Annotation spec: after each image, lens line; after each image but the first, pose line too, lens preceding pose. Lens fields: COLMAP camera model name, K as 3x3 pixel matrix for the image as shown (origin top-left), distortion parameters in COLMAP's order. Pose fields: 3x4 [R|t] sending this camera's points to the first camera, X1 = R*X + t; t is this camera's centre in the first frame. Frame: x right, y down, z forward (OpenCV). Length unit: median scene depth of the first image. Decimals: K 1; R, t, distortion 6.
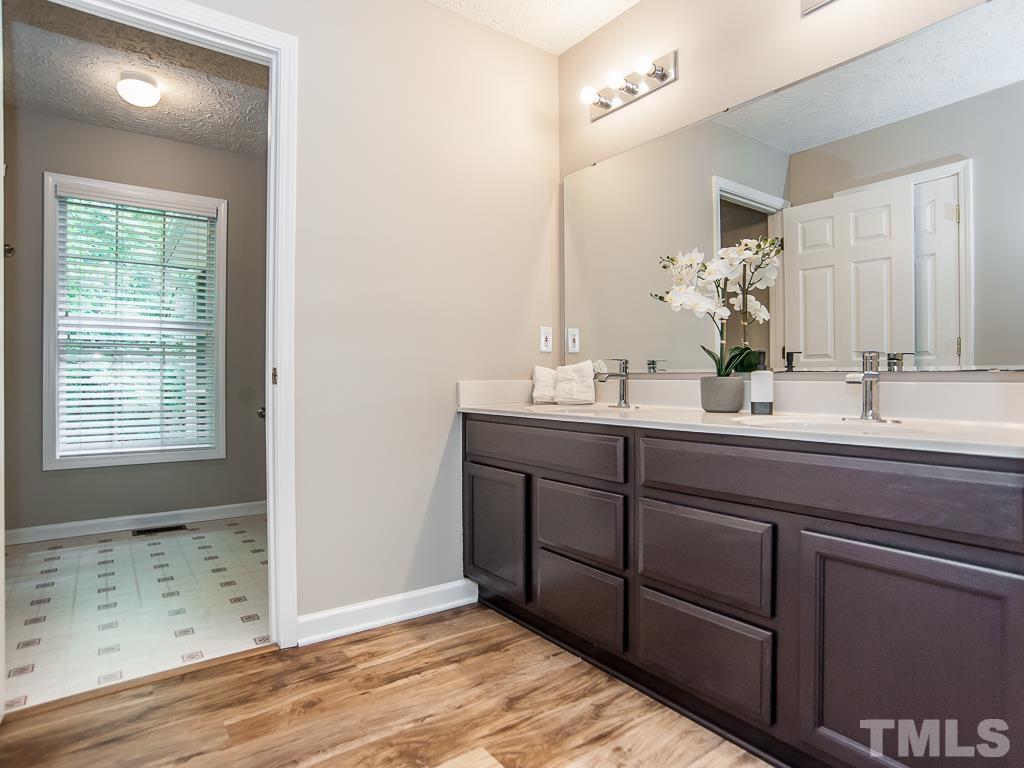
lens RADIAL K [[581.5, 0, 515.7], [0, 581.5, 381.4], [0, 0, 1]] dist [-0.082706, 0.049268]
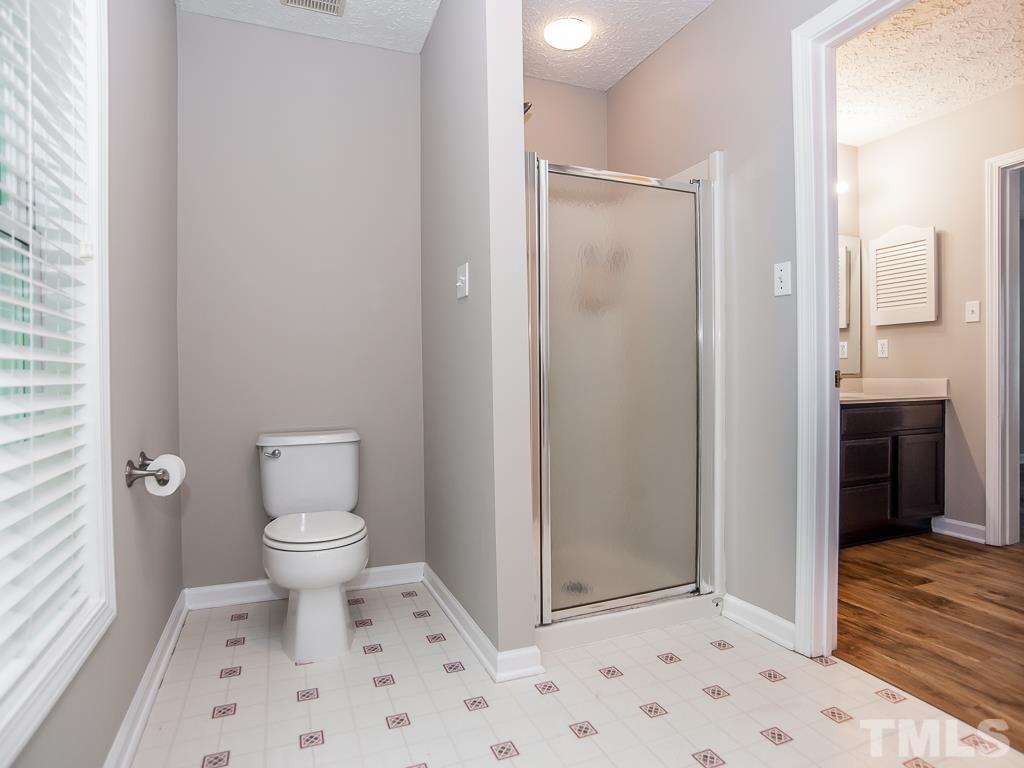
lens RADIAL K [[581.5, 0, 515.7], [0, 581.5, 381.4], [0, 0, 1]] dist [-0.082706, 0.049268]
pose [[0.237225, -0.013089, 0.971367, -1.882216], [0.005547, 0.999911, 0.012119, -0.020448], [-0.971439, 0.002514, 0.237277, 1.641254]]
